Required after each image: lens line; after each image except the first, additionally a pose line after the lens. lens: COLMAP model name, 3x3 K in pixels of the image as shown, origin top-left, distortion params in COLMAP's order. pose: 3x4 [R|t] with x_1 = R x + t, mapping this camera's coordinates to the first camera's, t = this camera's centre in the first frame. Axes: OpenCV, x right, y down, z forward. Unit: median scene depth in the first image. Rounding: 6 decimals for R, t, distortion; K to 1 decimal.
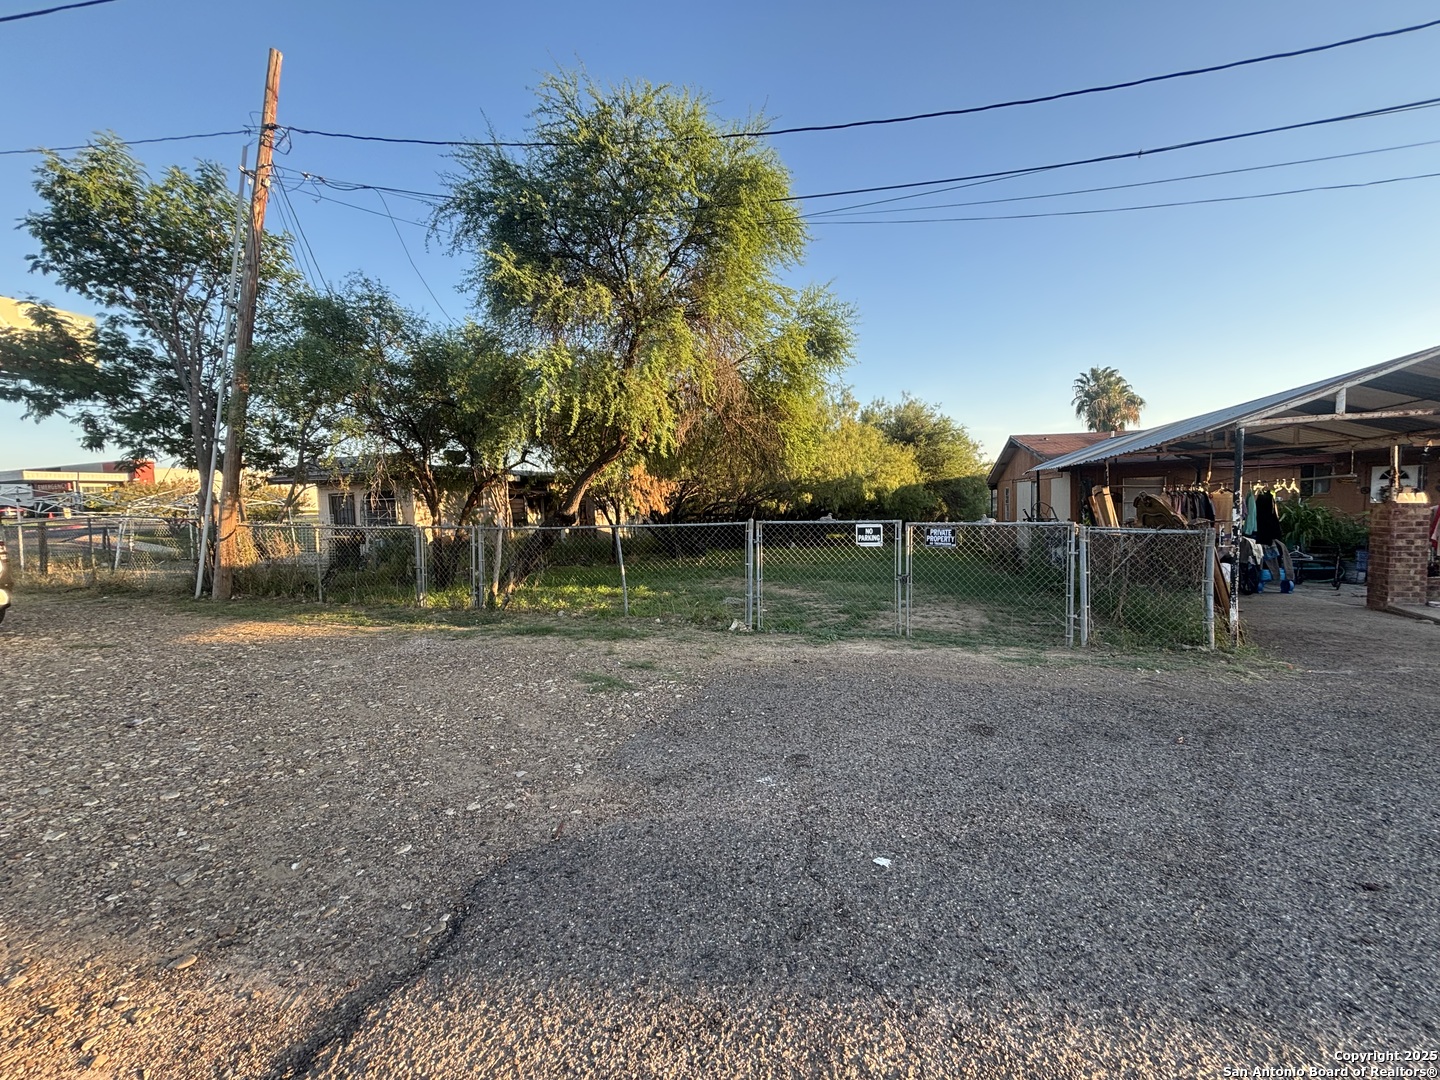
lens RADIAL K [[581.7, 0, 714.8], [0, 581.7, 537.7], [0, 0, 1]] dist [0.003292, 0.000980]
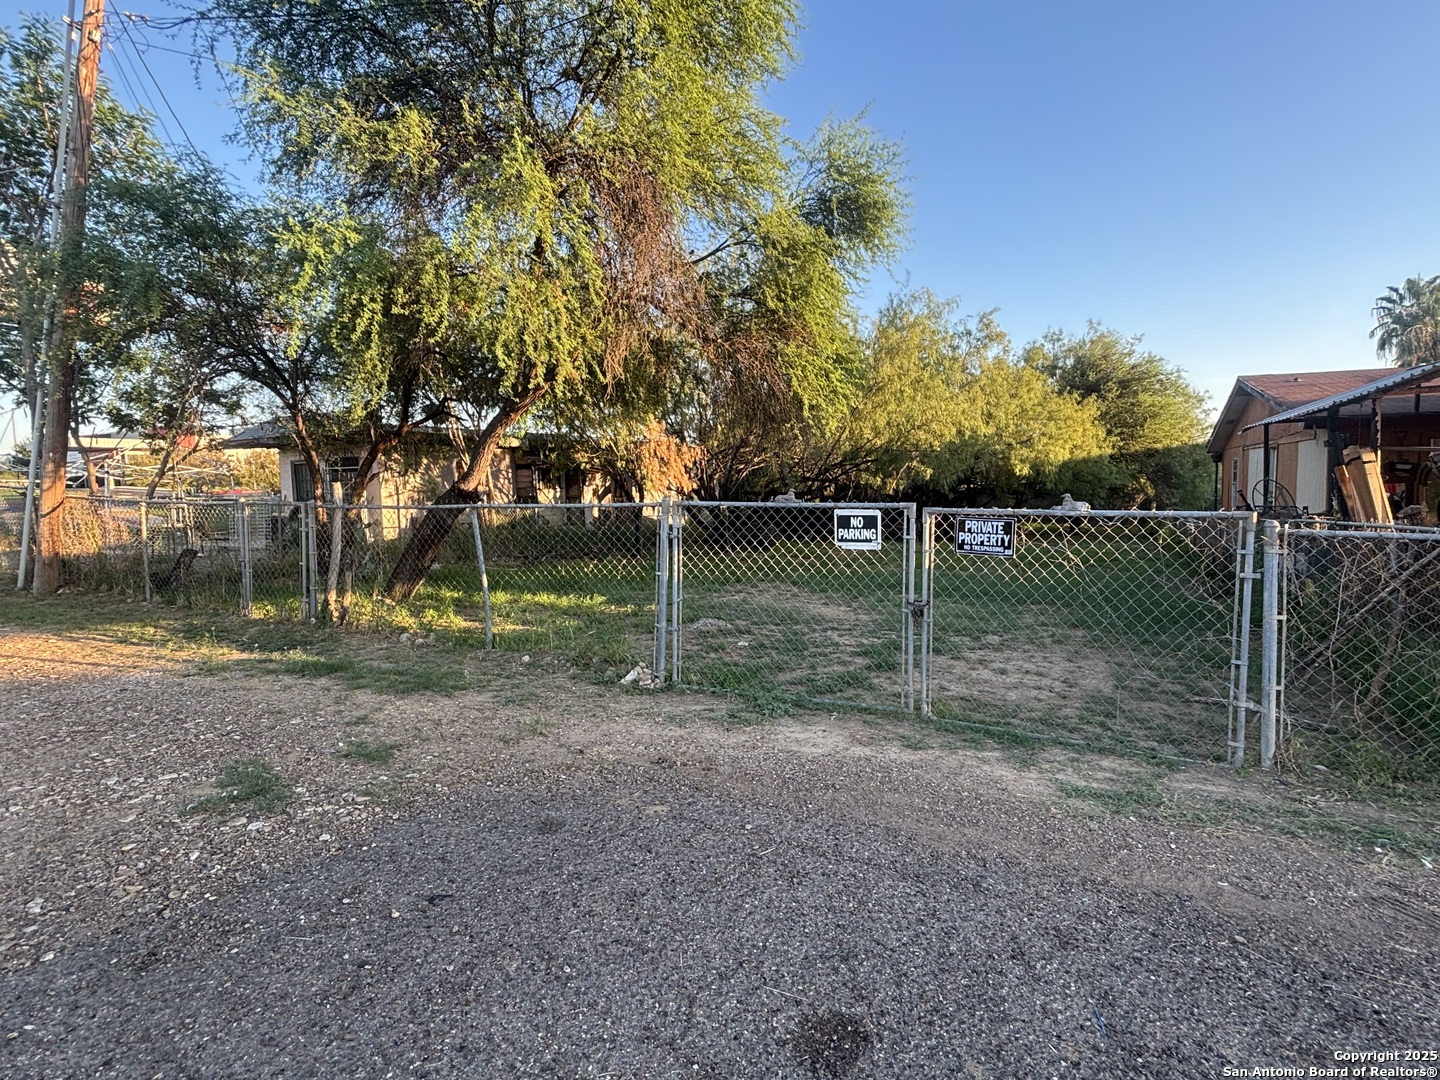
lens RADIAL K [[732.3, 0, 714.2], [0, 732.3, 540.7], [0, 0, 1]] dist [0.000421, 0.000929]
pose [[0.983107, 0.024704, -0.181357, 0.255058], [-0.020503, 0.999477, 0.025003, -0.008085], [0.181880, -0.020862, 0.983099, 0.284673]]
